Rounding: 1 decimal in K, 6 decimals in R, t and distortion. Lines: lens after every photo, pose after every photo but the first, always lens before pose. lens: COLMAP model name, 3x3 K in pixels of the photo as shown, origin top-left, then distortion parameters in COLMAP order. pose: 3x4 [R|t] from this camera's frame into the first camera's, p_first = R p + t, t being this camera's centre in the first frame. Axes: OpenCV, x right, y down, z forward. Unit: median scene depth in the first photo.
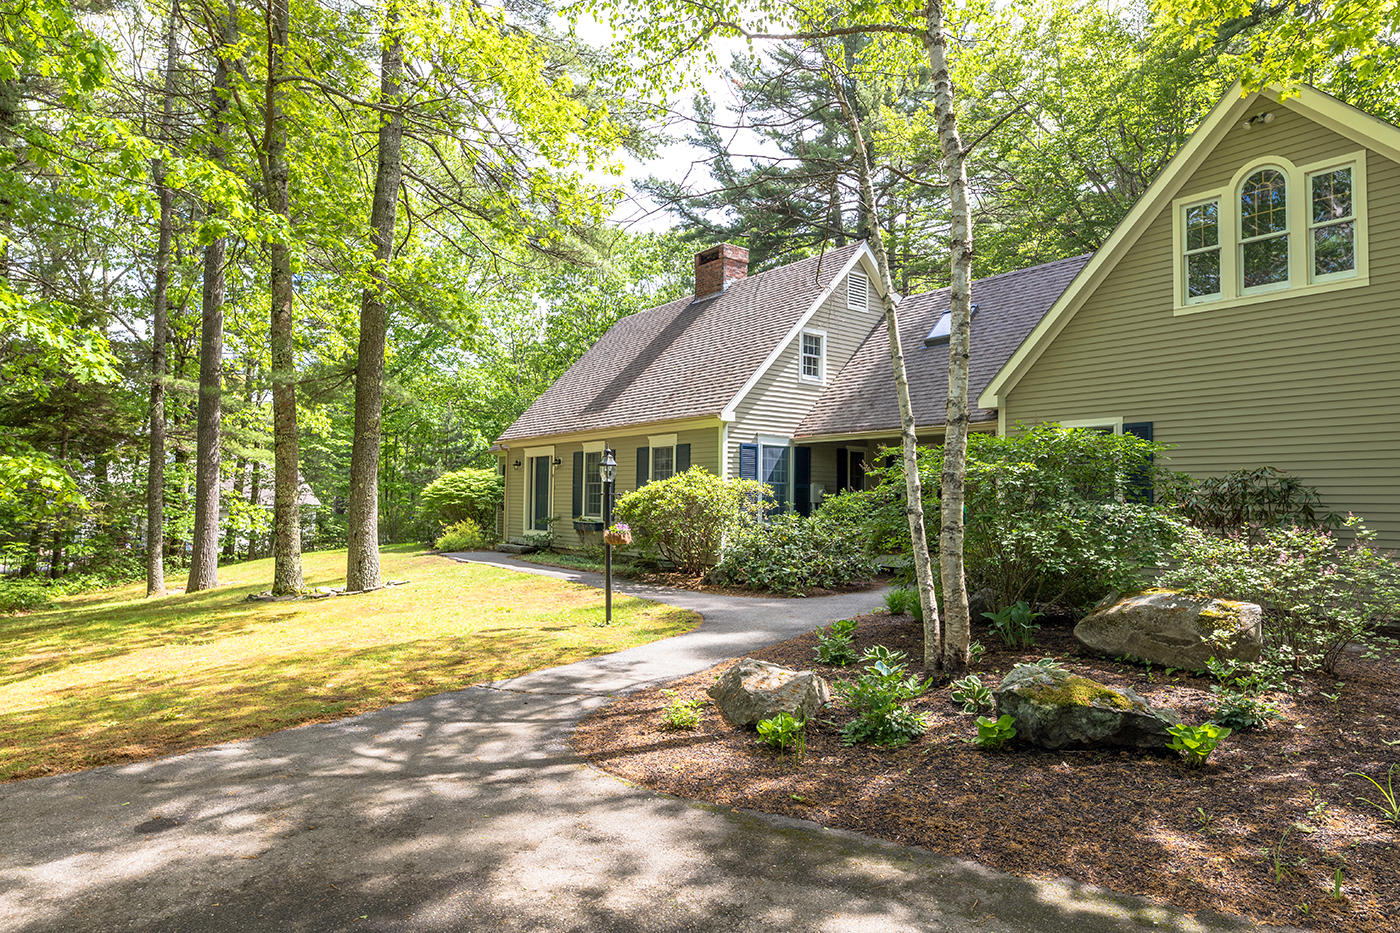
lens RADIAL K [[817.5, 0, 700.0], [0, 817.5, 466.5], [0, 0, 1]] dist [-0.004385, -0.000634]
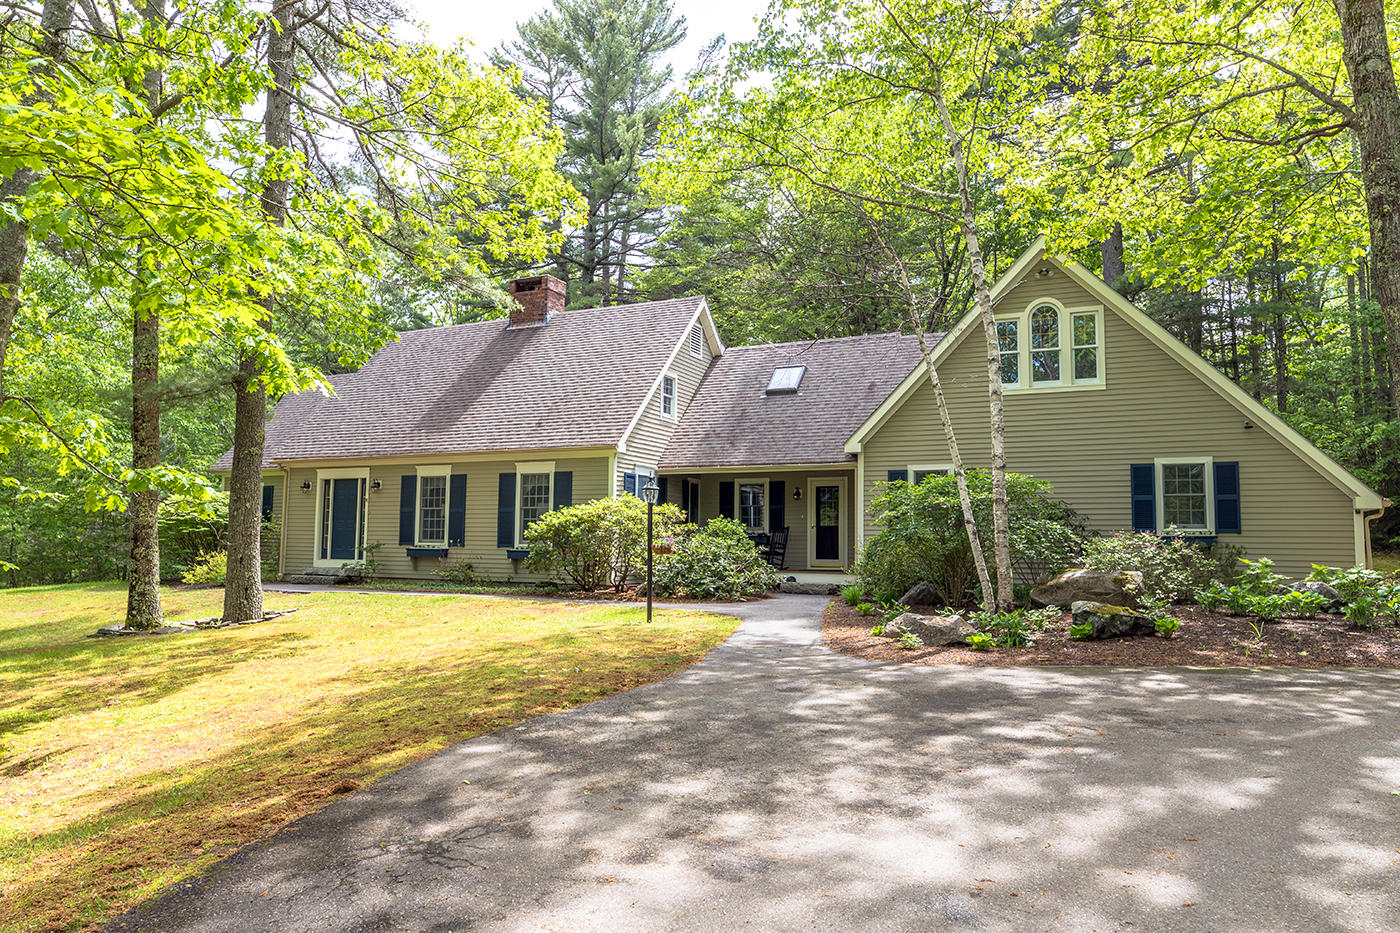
lens RADIAL K [[937.4, 0, 700.0], [0, 937.4, 466.5], [0, 0, 1]] dist [0.001546, 0.002606]
pose [[0.882889, 0.034114, 0.468341, -0.450397], [-0.018215, 0.999095, -0.038437, 0.009550], [-0.469228, 0.025405, 0.882712, -0.153391]]
